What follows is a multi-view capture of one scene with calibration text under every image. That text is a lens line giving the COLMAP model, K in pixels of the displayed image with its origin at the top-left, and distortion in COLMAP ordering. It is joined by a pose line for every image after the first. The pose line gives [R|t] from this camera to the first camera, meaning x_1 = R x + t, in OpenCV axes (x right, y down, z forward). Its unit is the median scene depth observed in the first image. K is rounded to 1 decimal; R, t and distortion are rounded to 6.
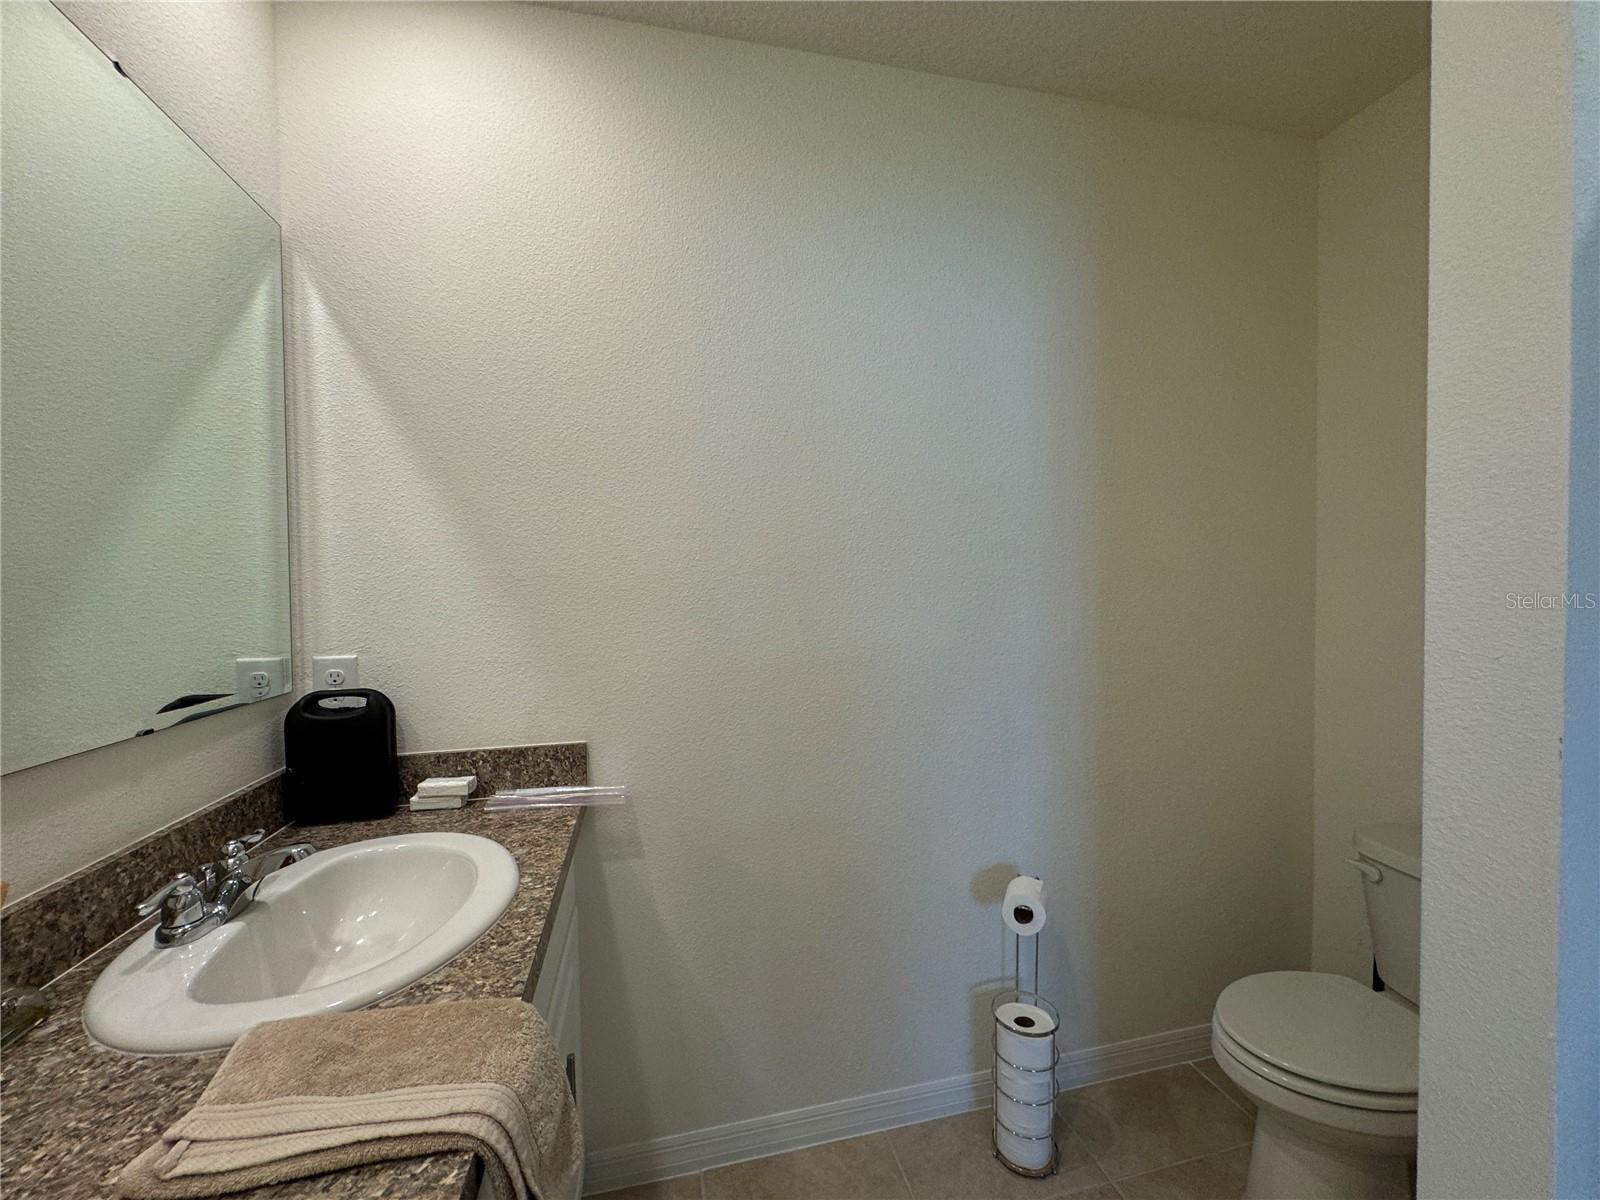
lens RADIAL K [[637.6, 0, 800.6], [0, 637.6, 598.9], [0, 0, 1]] dist [-0.001931, 0.000155]
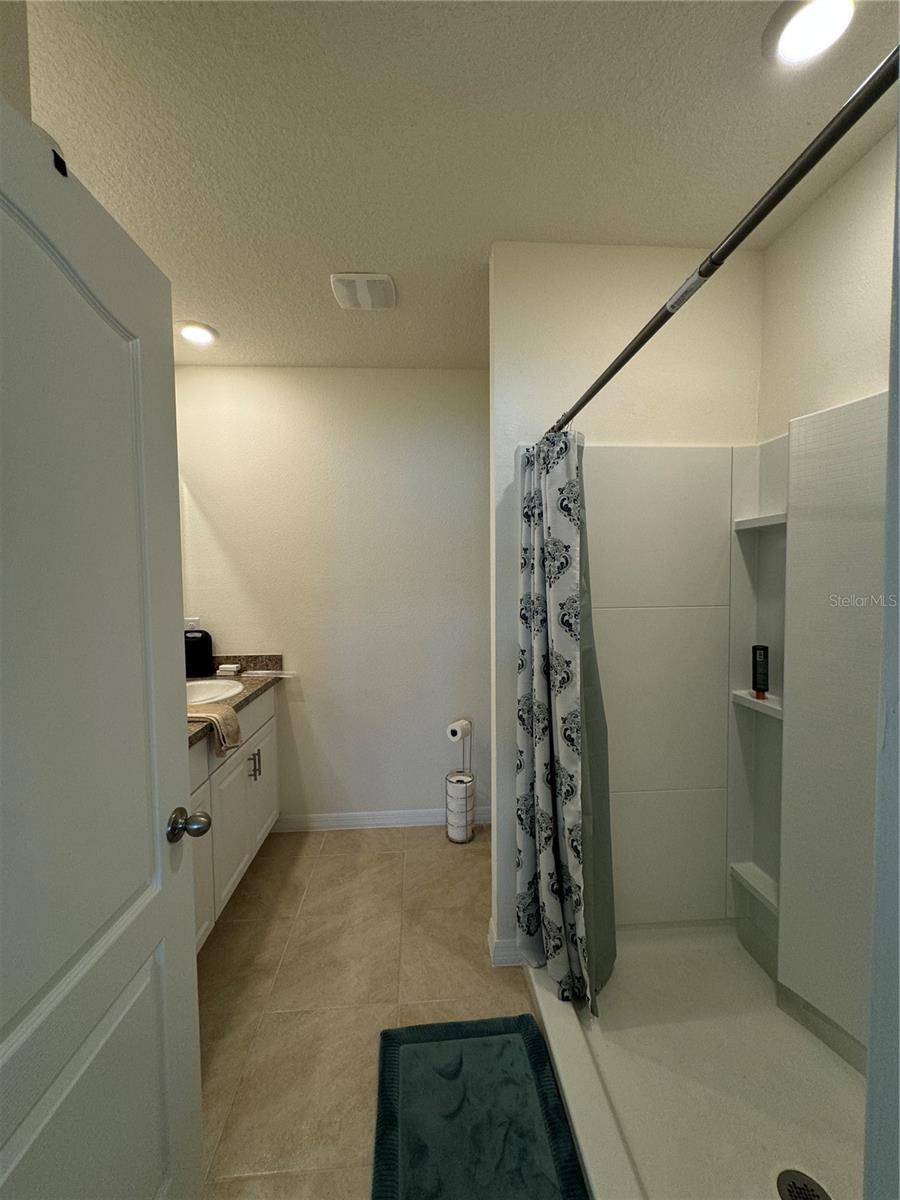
lens RADIAL K [[478.2, 0, 450.0], [0, 478.2, 600.0], [0, 0, 1]] dist [-0.001931, 0.000155]
pose [[0.986772, 0.011940, -0.161672, 0.626739], [-0.008272, 0.999693, 0.023344, -0.040923], [0.161901, -0.021698, 0.986568, -0.759555]]
